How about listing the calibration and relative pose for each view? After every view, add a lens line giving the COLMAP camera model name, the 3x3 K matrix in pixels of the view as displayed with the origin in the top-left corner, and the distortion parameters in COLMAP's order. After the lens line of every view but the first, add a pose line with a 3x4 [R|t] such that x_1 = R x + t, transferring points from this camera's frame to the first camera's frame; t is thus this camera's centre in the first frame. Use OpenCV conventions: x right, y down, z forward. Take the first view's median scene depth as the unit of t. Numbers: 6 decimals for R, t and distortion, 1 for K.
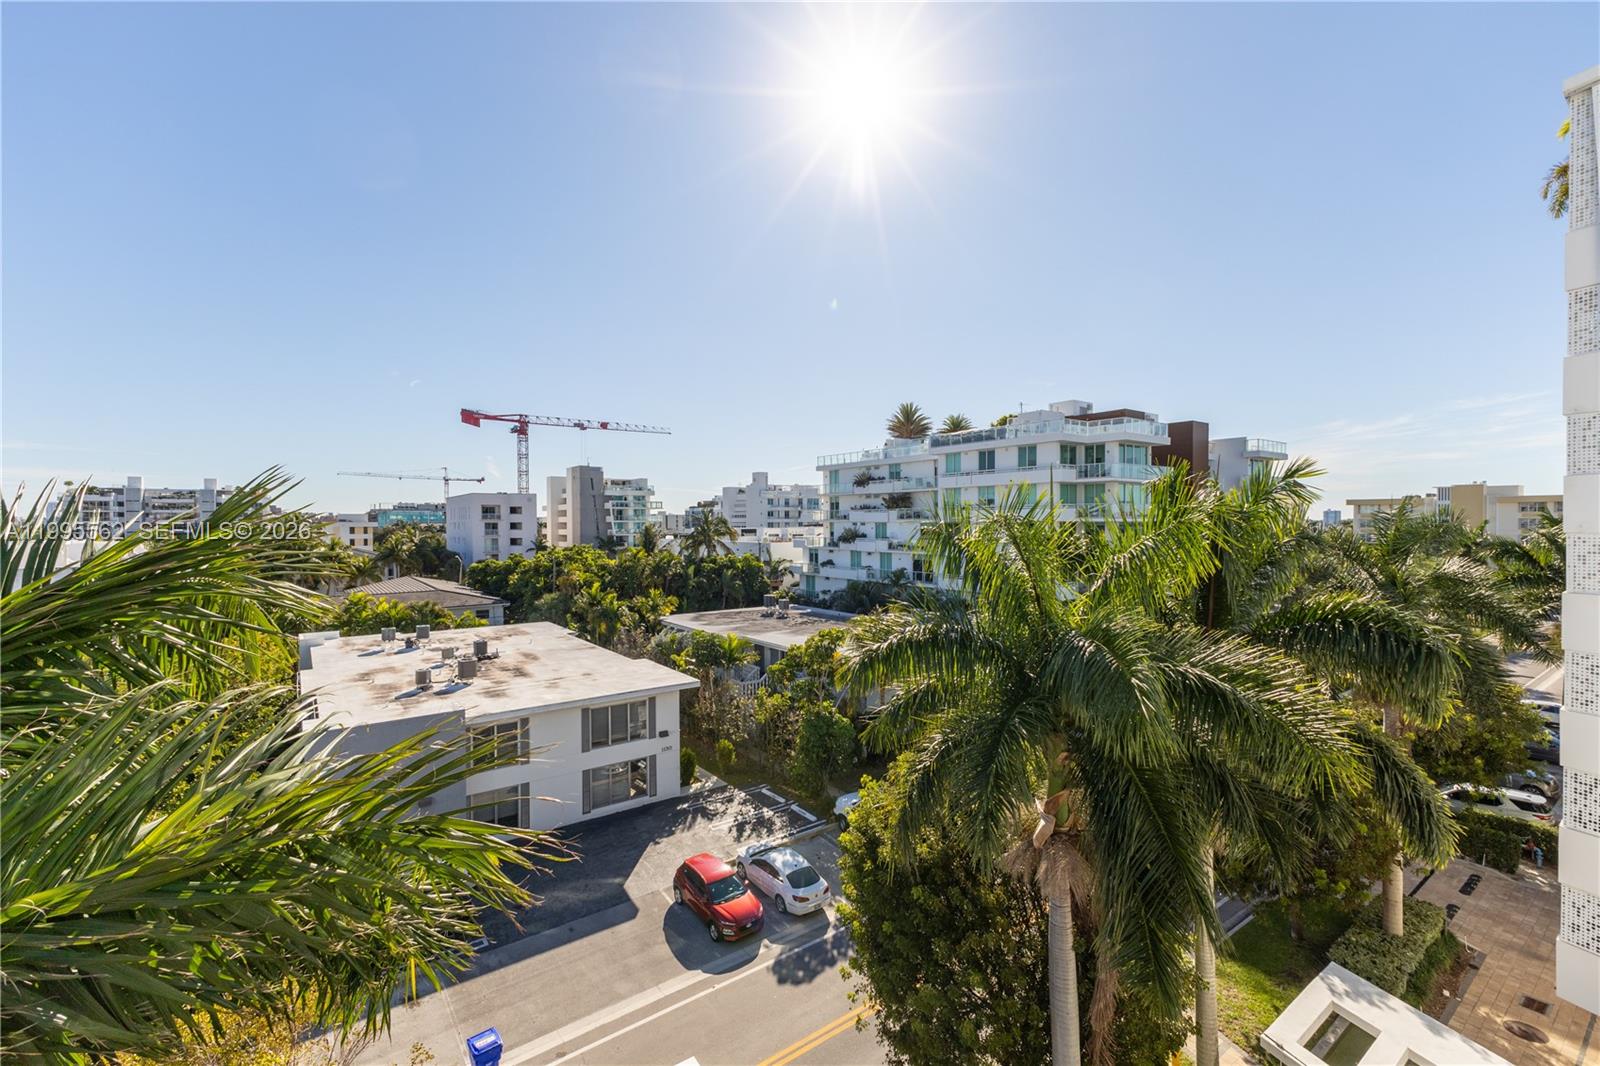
lens RADIAL K [[699.7, 0, 791.8], [0, 699.7, 528.5], [0, 0, 1]] dist [0.011585, -0.002830]
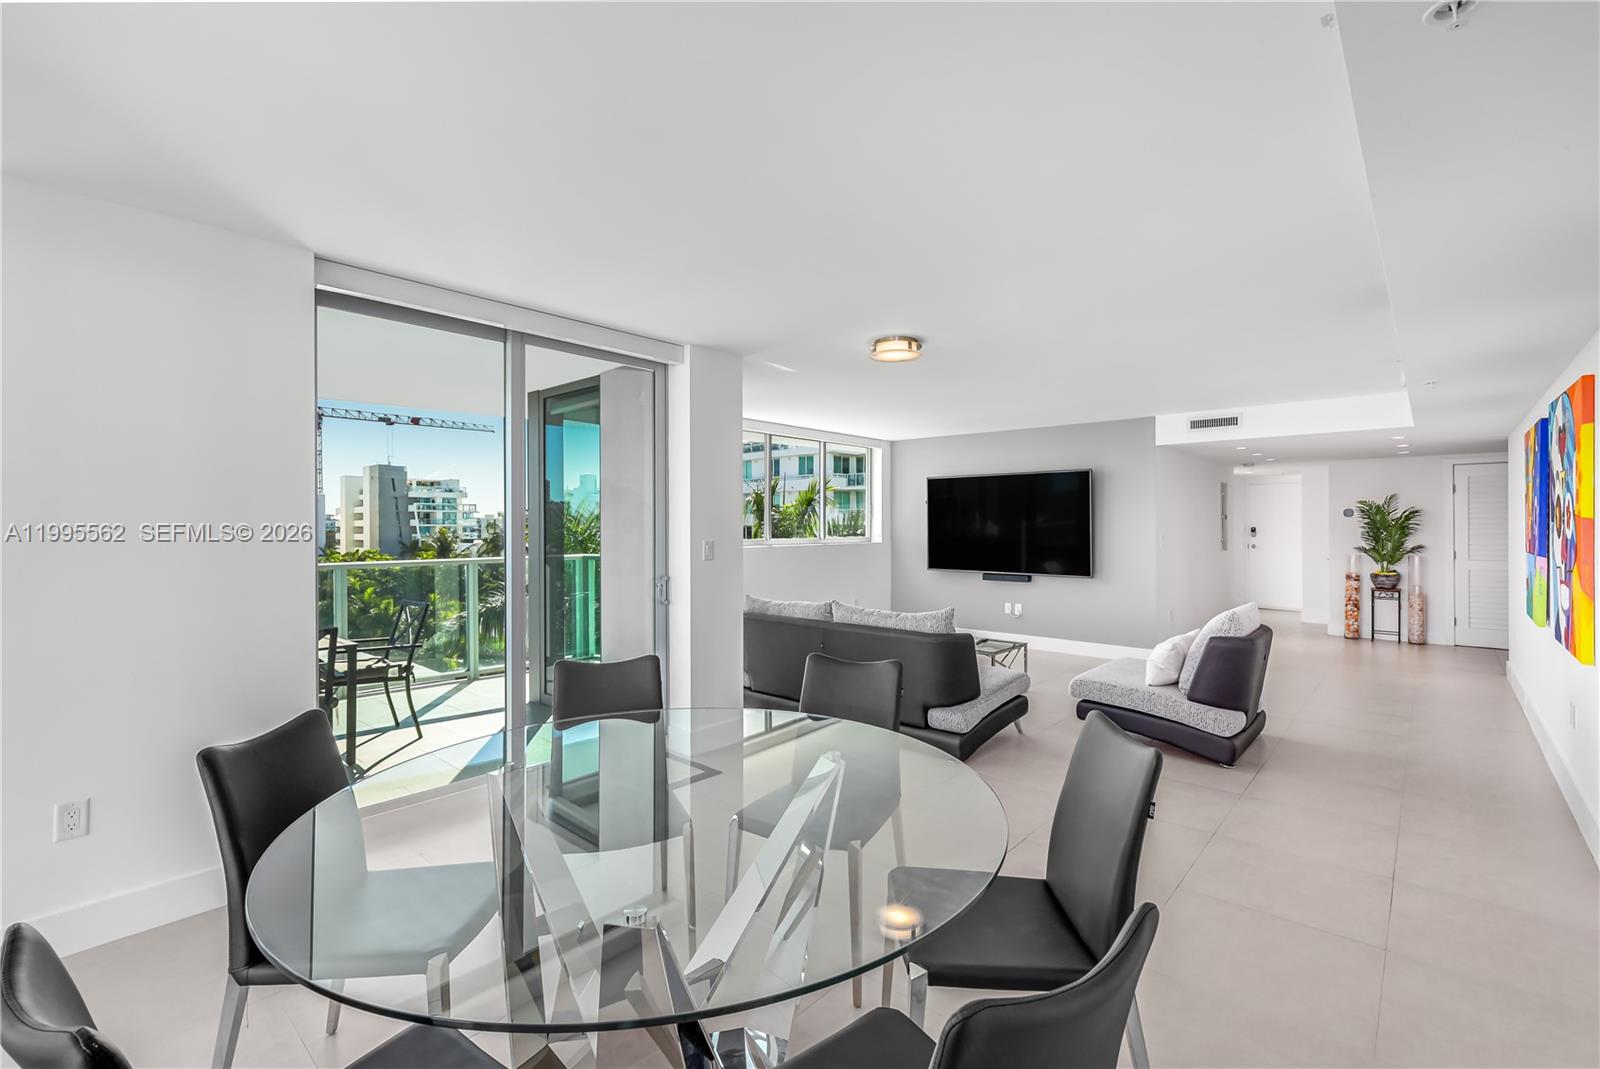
lens RADIAL K [[699.7, 0, 809.5], [0, 699.7, 528.0], [0, 0, 1]] dist [0.011585, -0.002830]
pose [[0.972062, -0.001002, 0.234721, 0.057449], [0.002578, 0.999976, -0.006406, 0.002101], [-0.234709, 0.006832, 0.972042, -0.053549]]
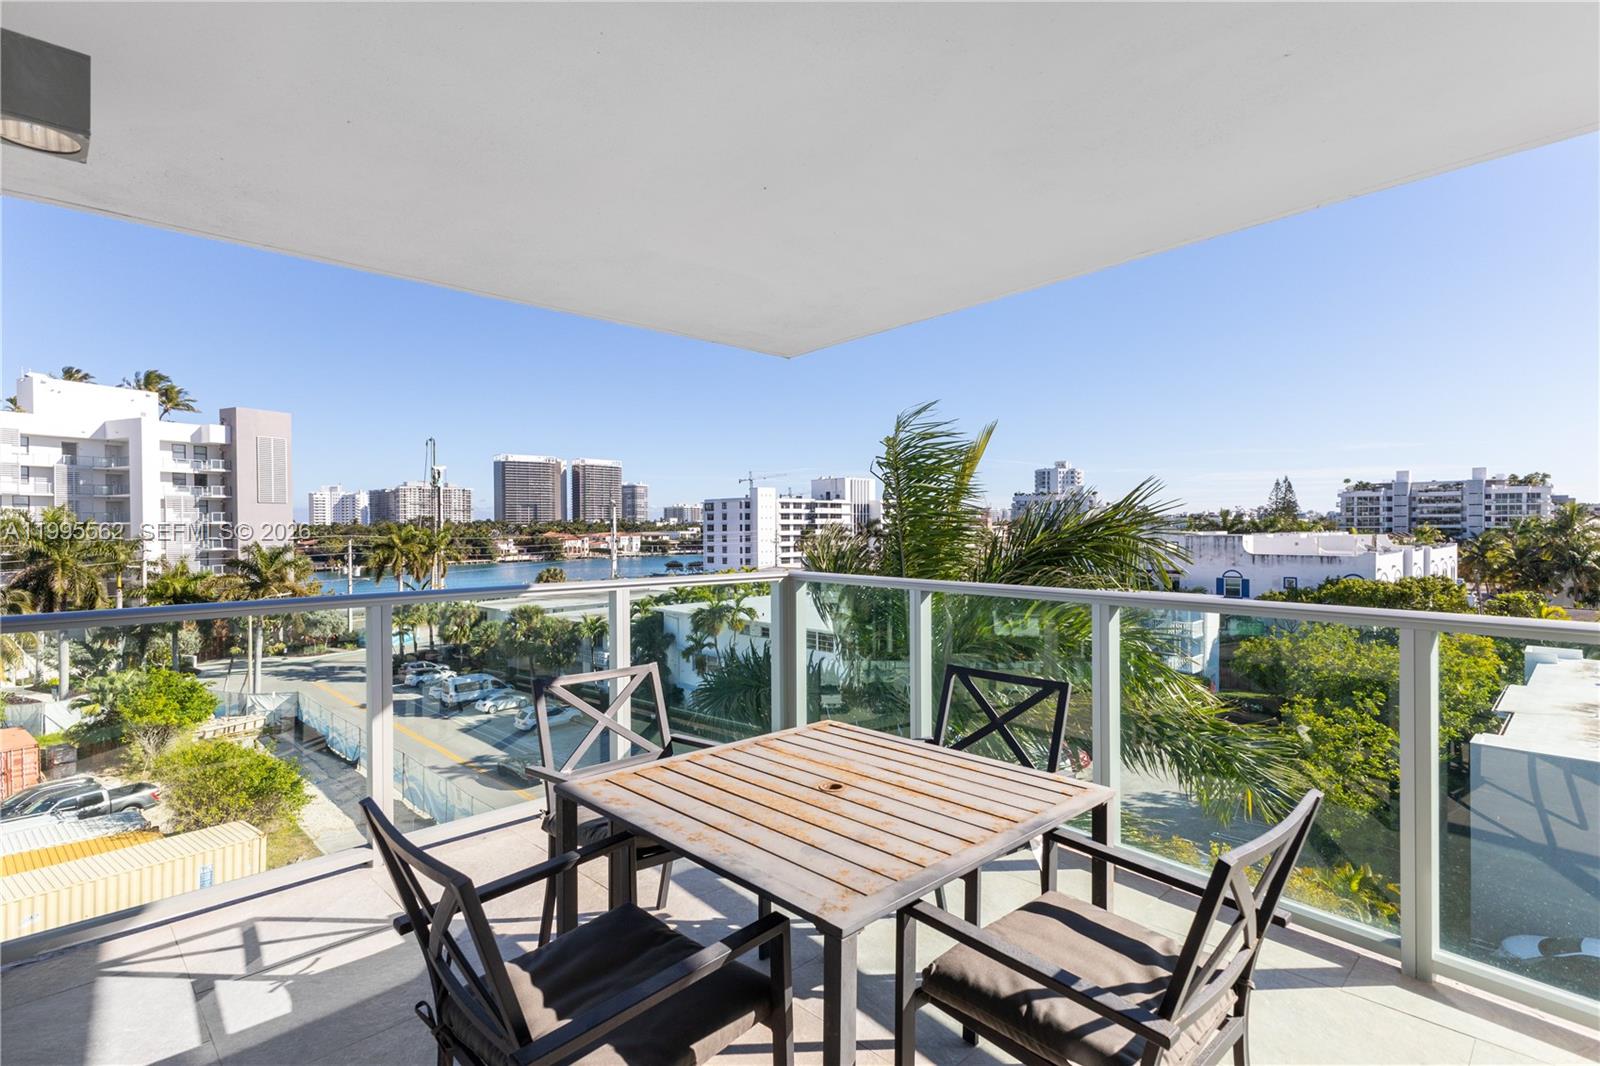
lens RADIAL K [[785.3, 0, 801.9], [0, 785.3, 522.1], [0, 0, 1]] dist [0.024258, -0.007298]
pose [[0.168089, 0.001675, -0.985770, 0.055893], [-0.003972, 0.999992, 0.001022, 0.001956], [0.985764, 0.003744, 0.168094, -0.007215]]
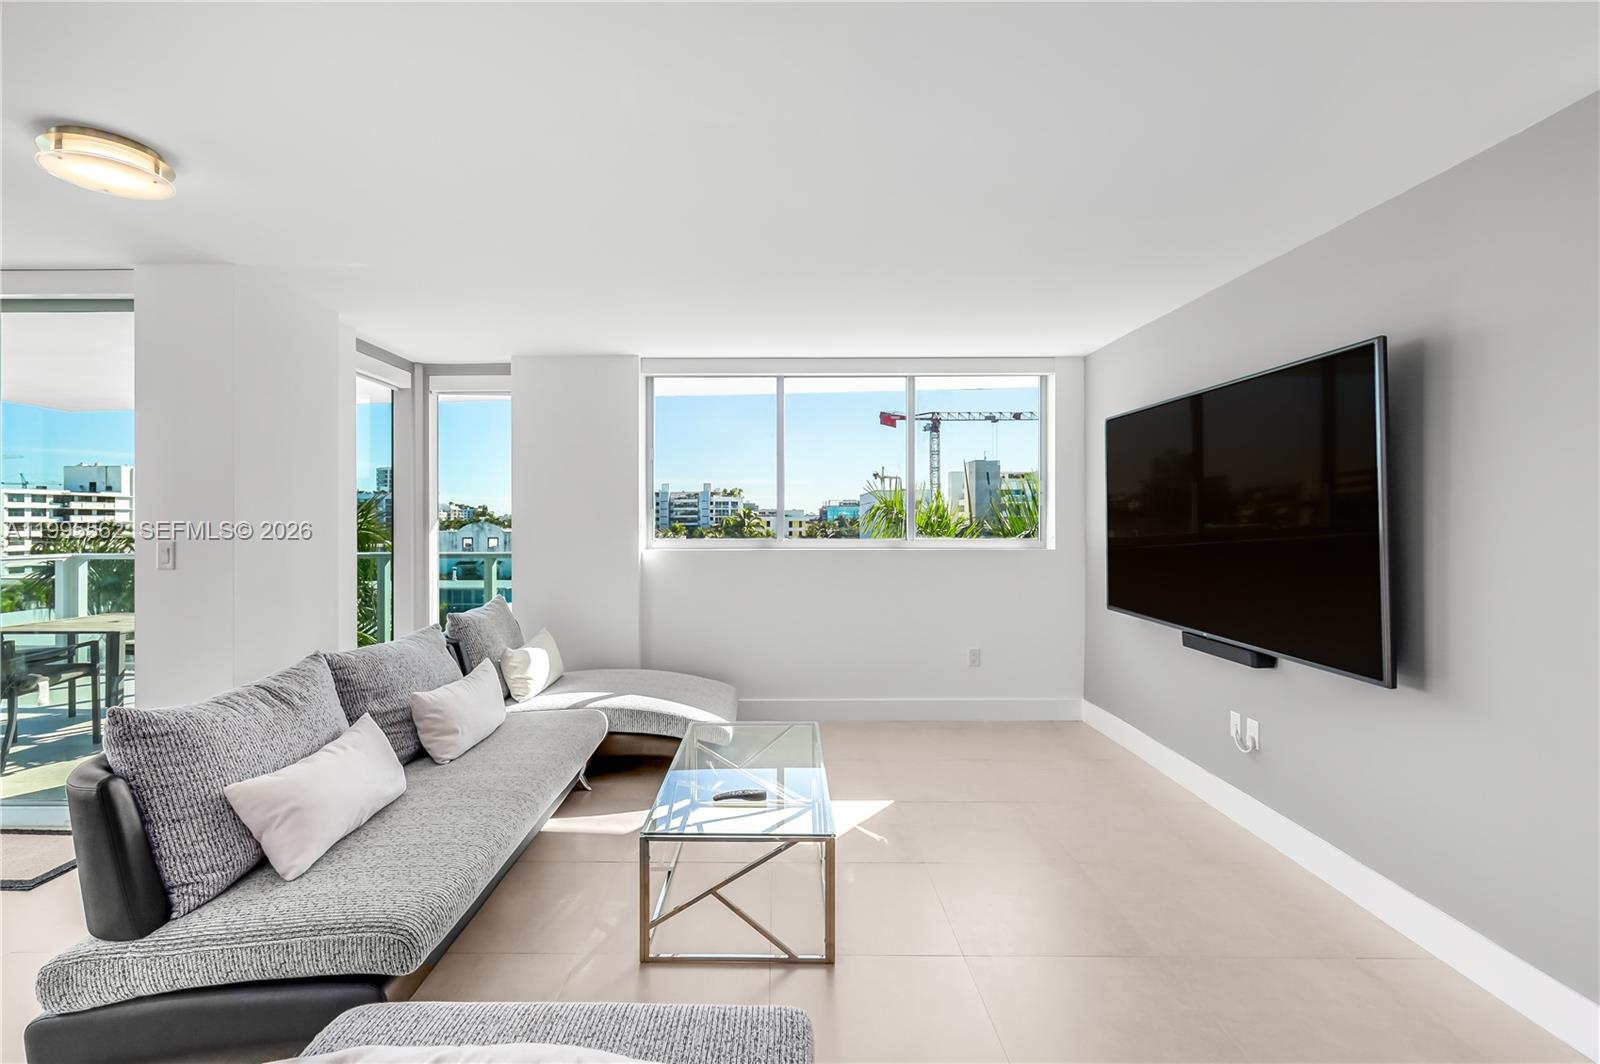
lens RADIAL K [[727.2, 0, 765.6], [0, 727.2, 516.2], [0, 0, 1]] dist [0.001559, 0.001410]
pose [[0.812278, -0.000693, -0.583271, 0.104161], [-0.005673, 0.999943, -0.009090, 0.001634], [0.583243, 0.010692, 0.812227, -0.017625]]
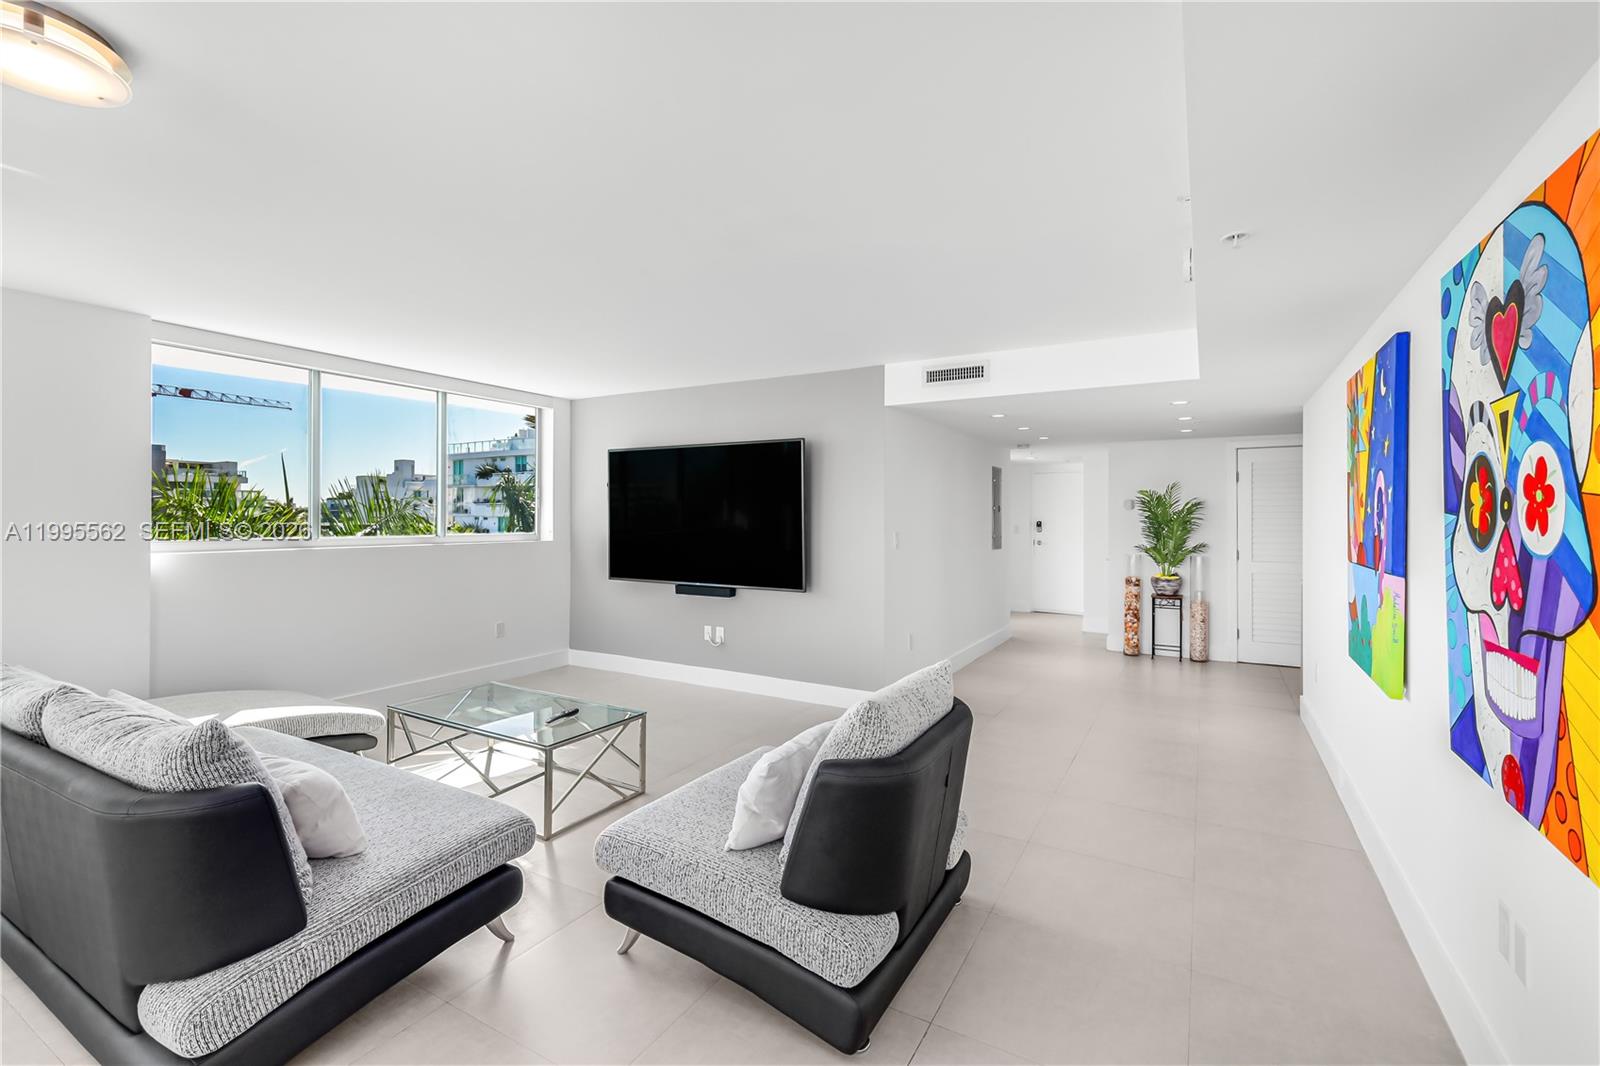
lens RADIAL K [[699.7, 0, 804.1], [0, 699.7, 519.3], [0, 0, 1]] dist [0.011585, -0.002830]
pose [[0.904647, 0.003818, 0.426144, 0.083089], [-0.000593, 0.999970, -0.007699, 0.001912], [-0.426161, 0.006712, 0.904623, -0.034673]]
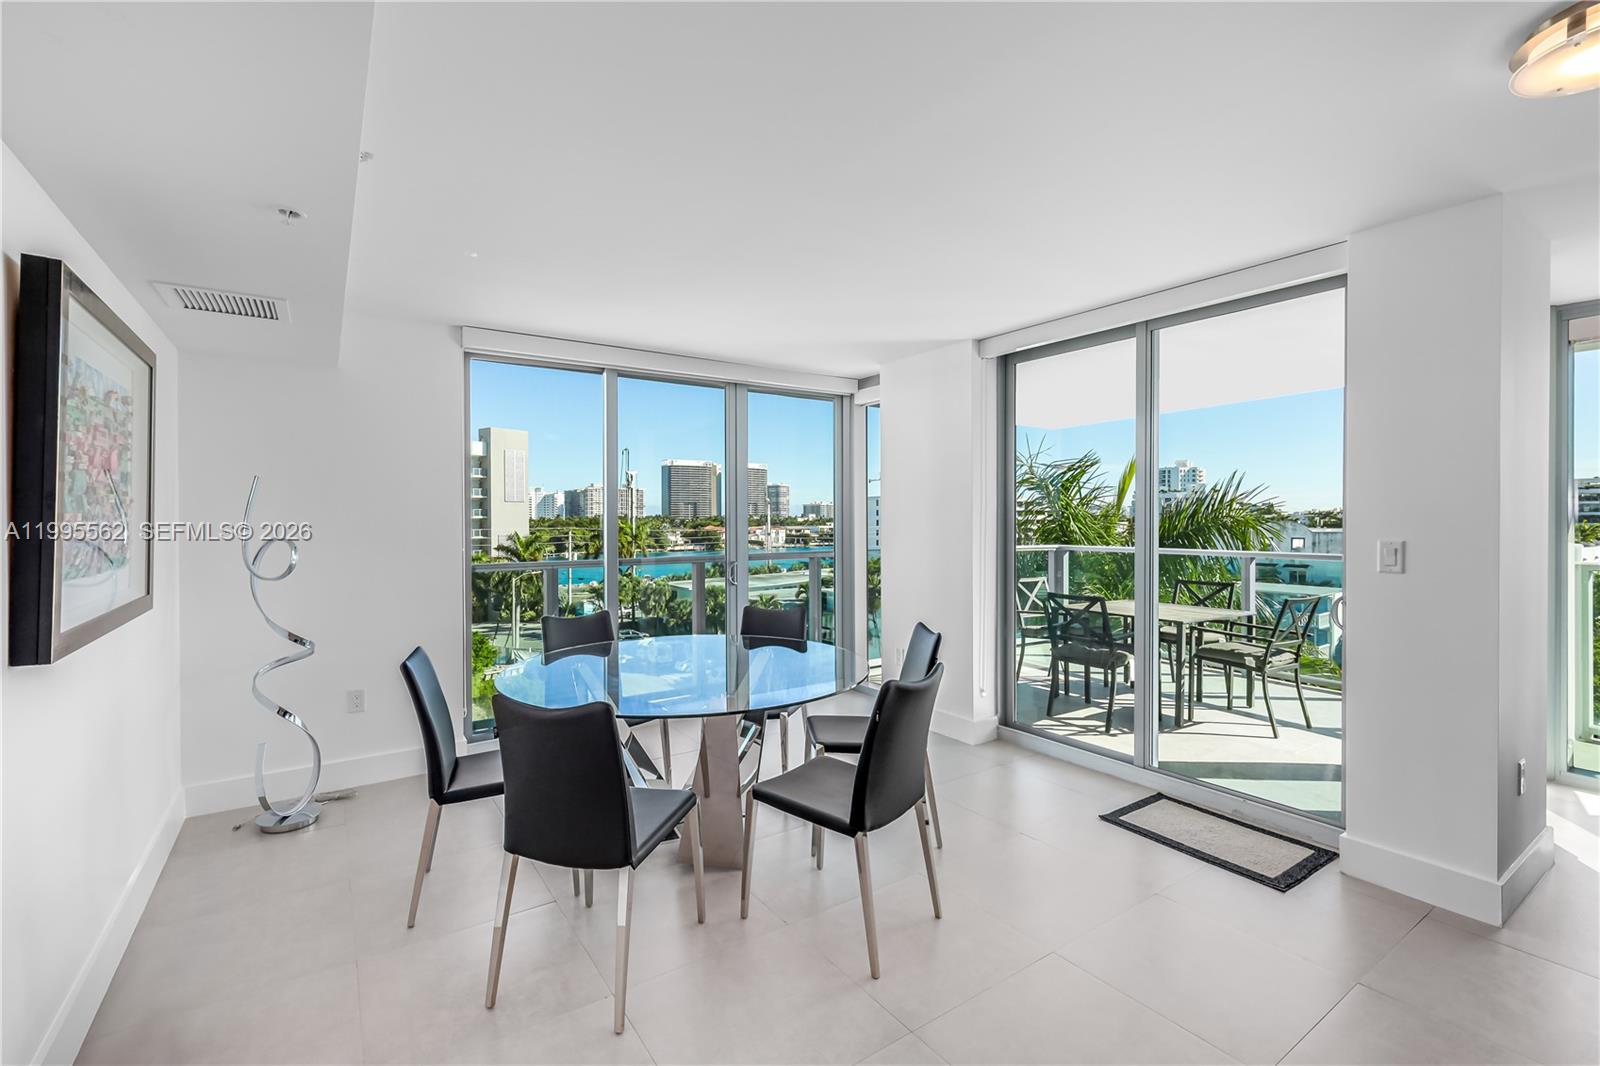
lens RADIAL K [[699.7, 0, 807.0], [0, 699.7, 521.7], [0, 0, 1]] dist [0.011585, -0.002830]
pose [[-0.002857, 0.007282, -0.999969, 0.090685], [-0.006549, 0.999952, 0.007300, 0.001813], [0.999974, 0.006570, -0.002810, -0.029875]]
